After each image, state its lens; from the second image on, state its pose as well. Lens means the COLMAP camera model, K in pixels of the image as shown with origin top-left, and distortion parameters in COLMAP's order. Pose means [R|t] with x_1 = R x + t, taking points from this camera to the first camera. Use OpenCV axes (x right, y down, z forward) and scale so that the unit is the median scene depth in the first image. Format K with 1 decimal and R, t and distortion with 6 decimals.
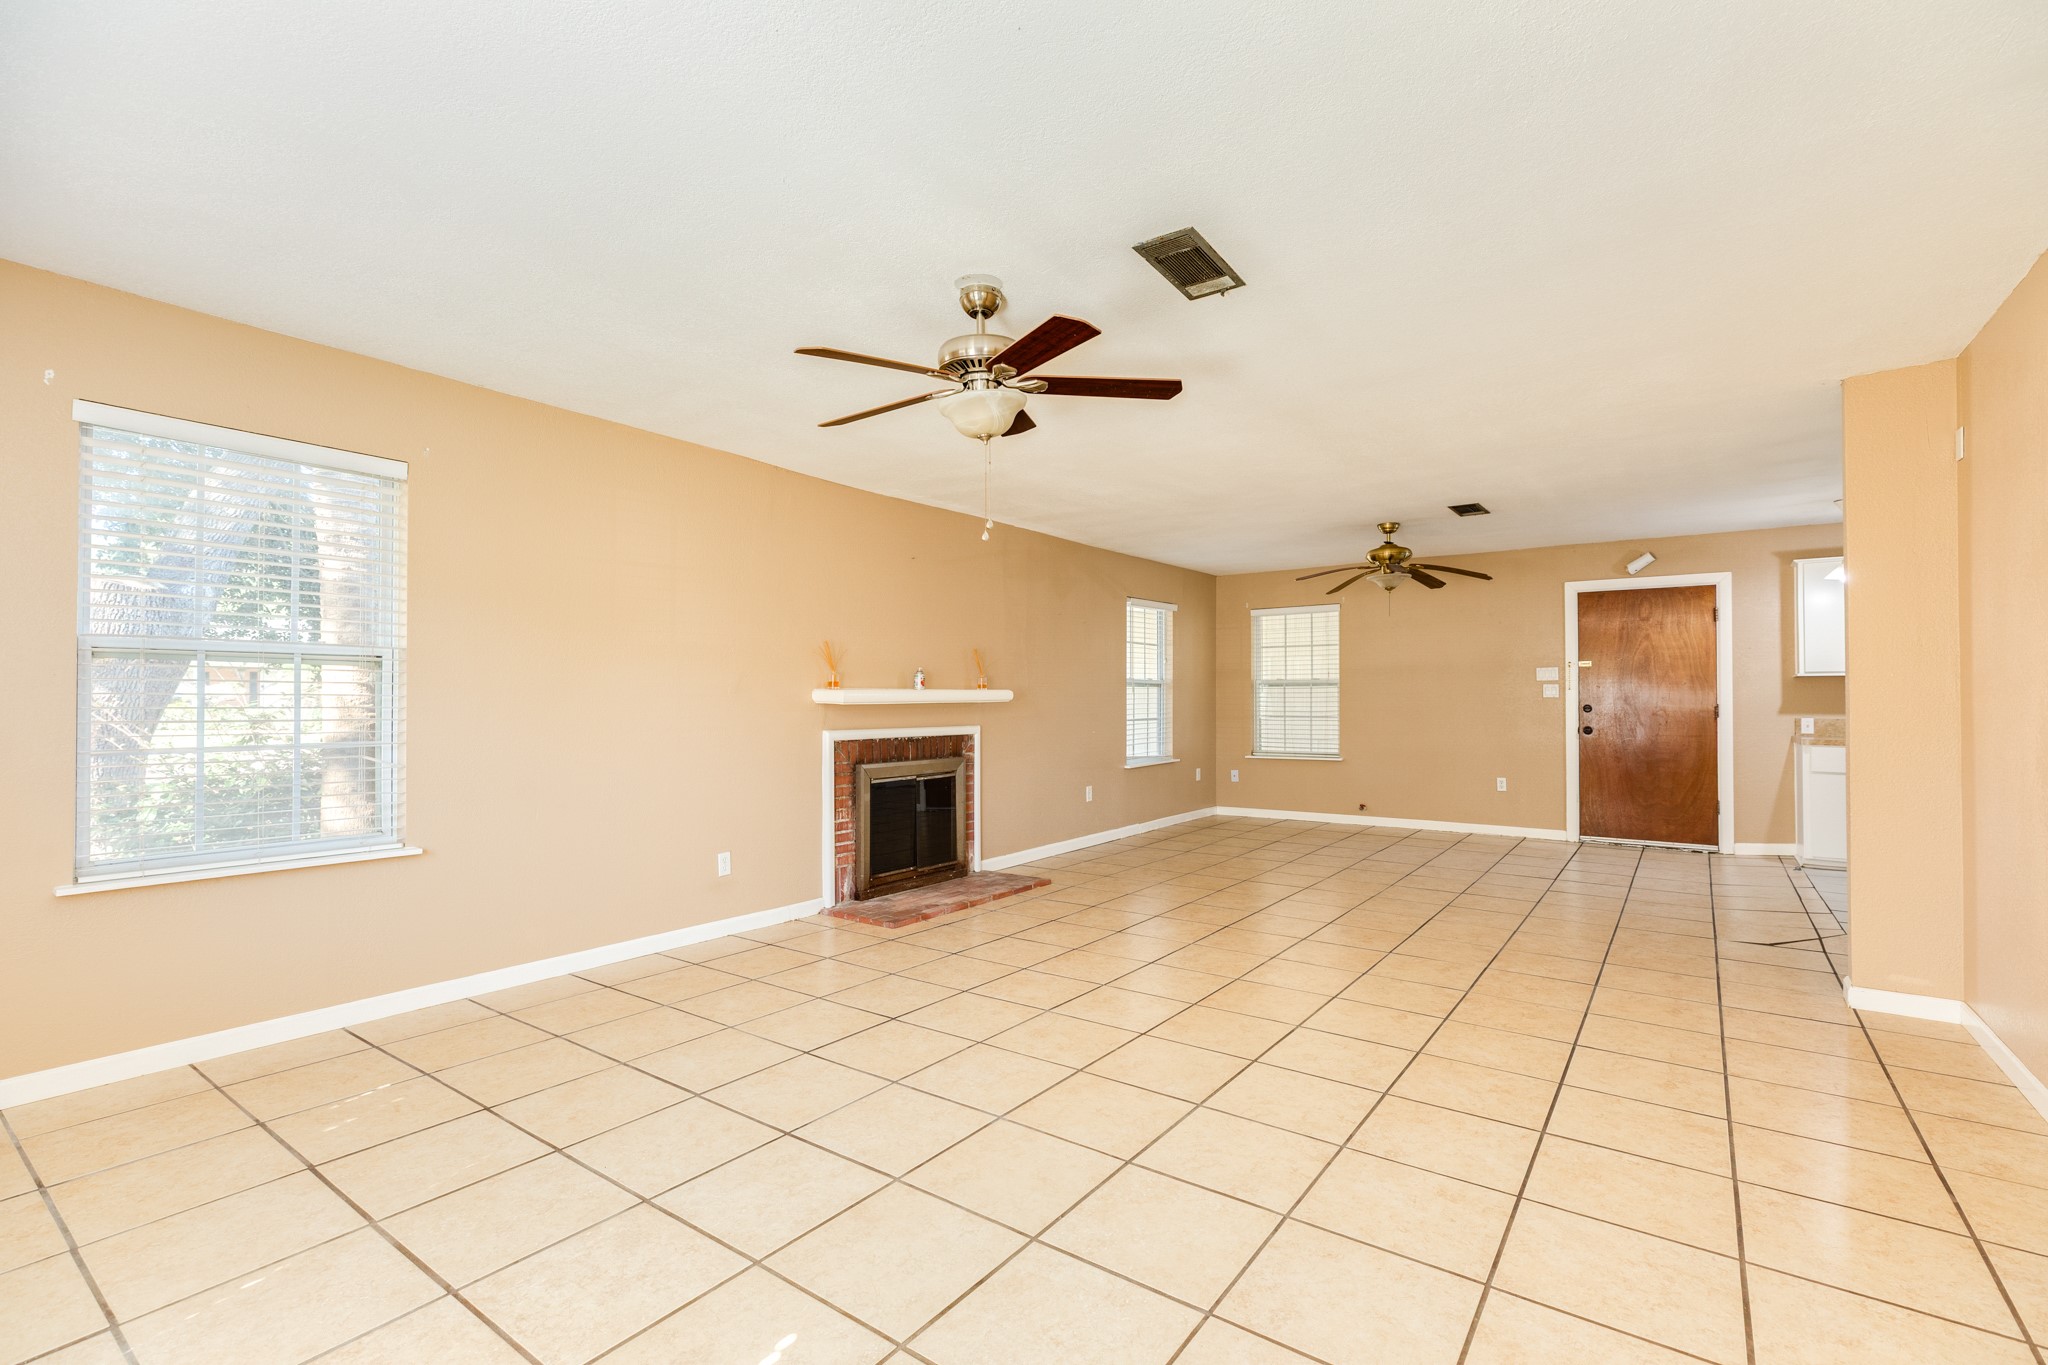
lens RADIAL K [[905.9, 0, 1024.0], [0, 905.9, 682.5], [0, 0, 1]] dist [-0.001089, 0.000315]
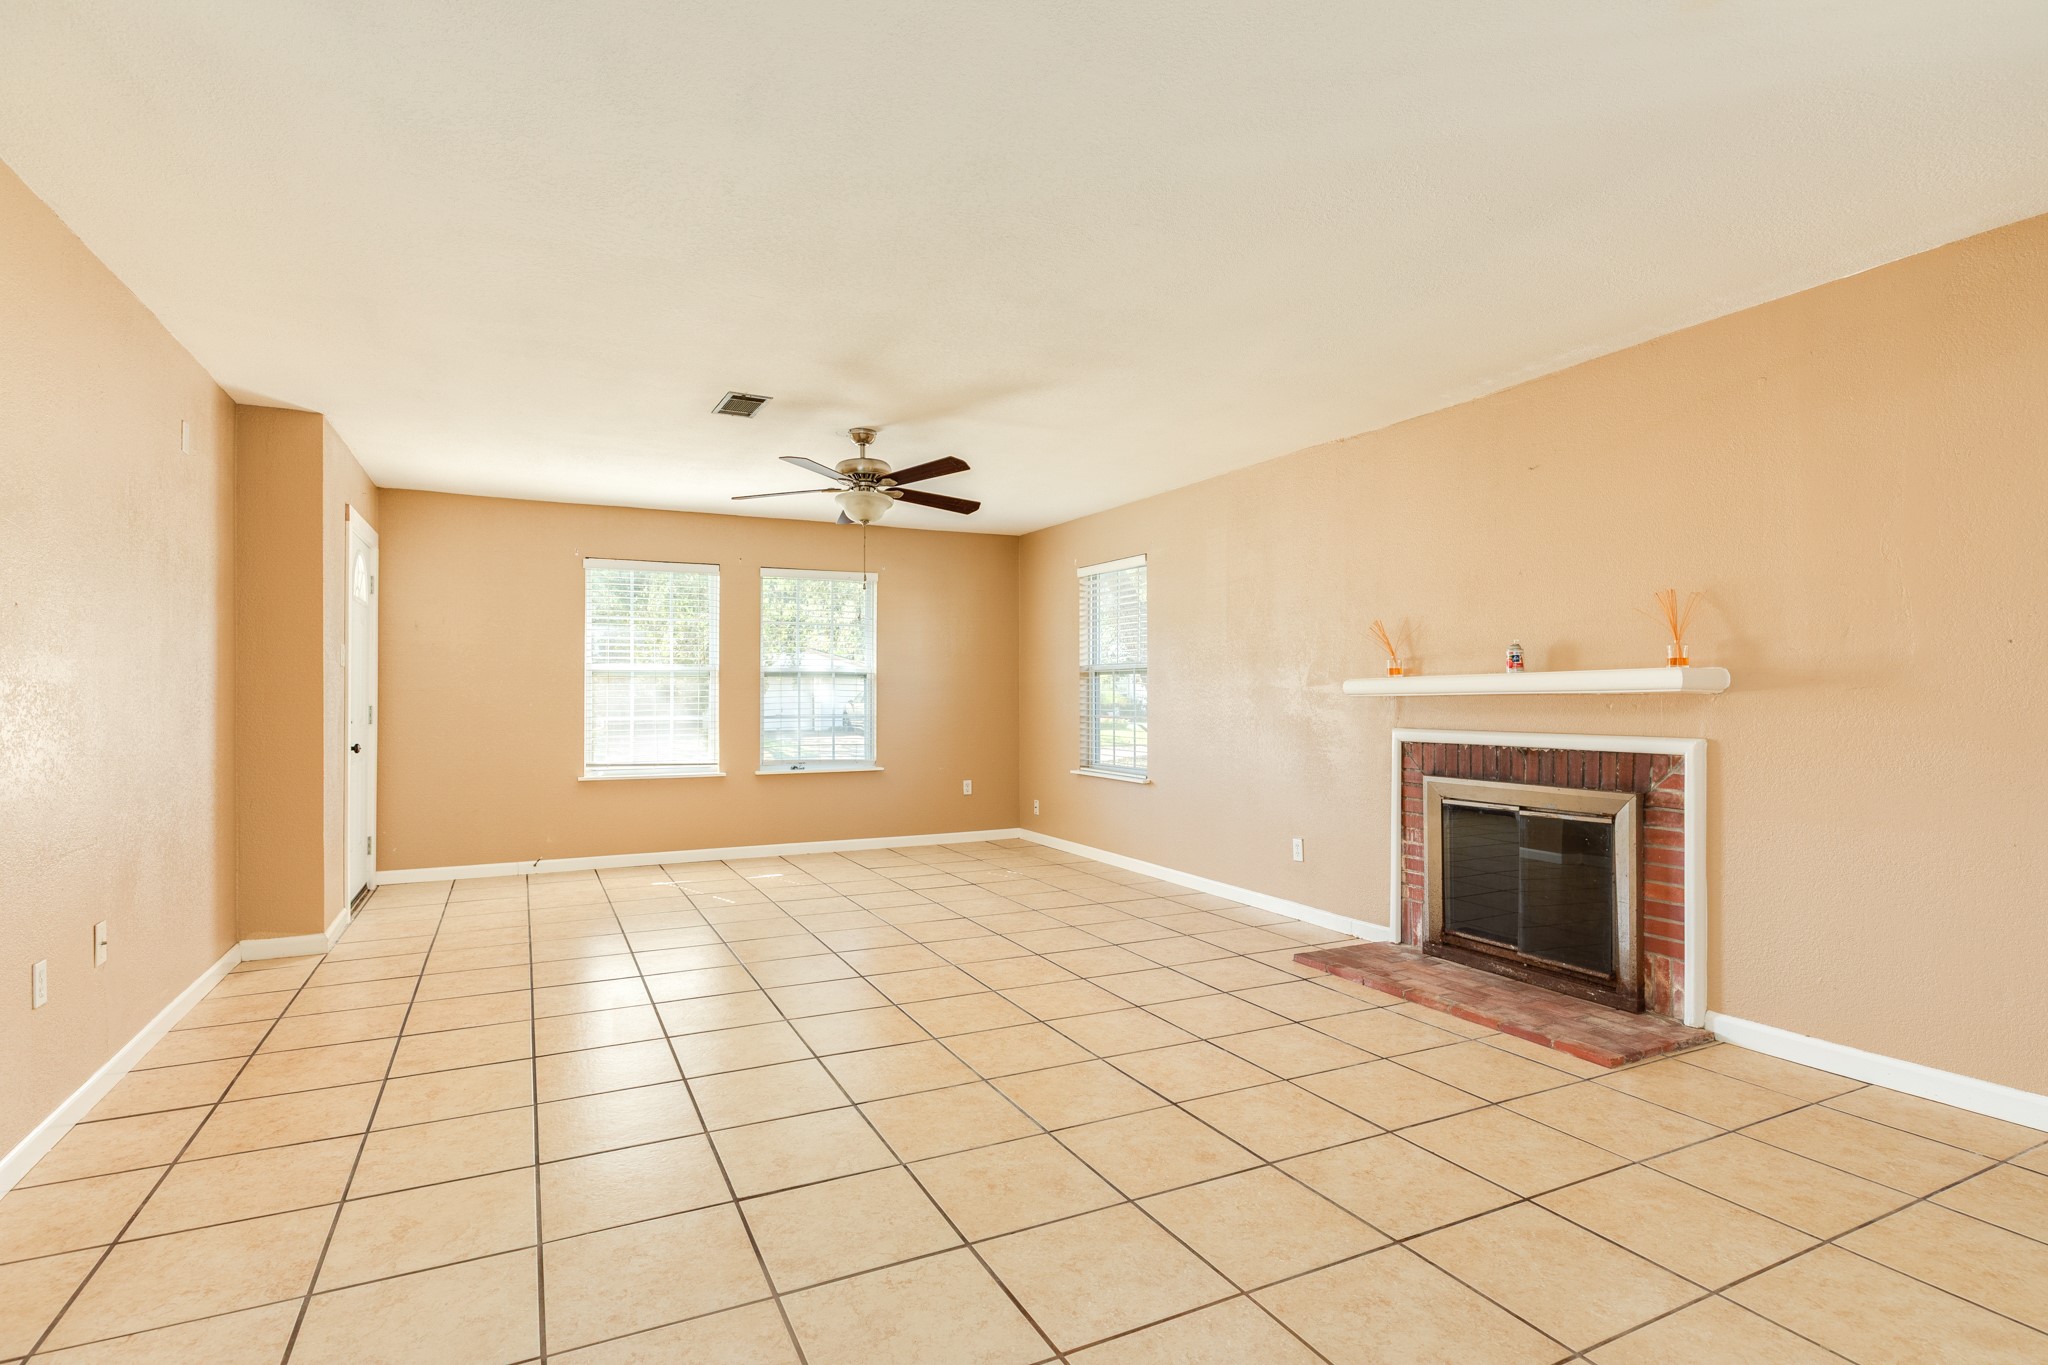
lens RADIAL K [[1006.9, 0, 1024.0], [0, 1006.9, 682.5], [0, 0, 1]] dist [0.025578, 0.000175]
pose [[-0.454423, -0.006286, -0.890764, 0.719165], [0.026799, 0.999426, -0.020724, 0.020607], [0.890383, -0.033289, -0.453994, 1.064442]]
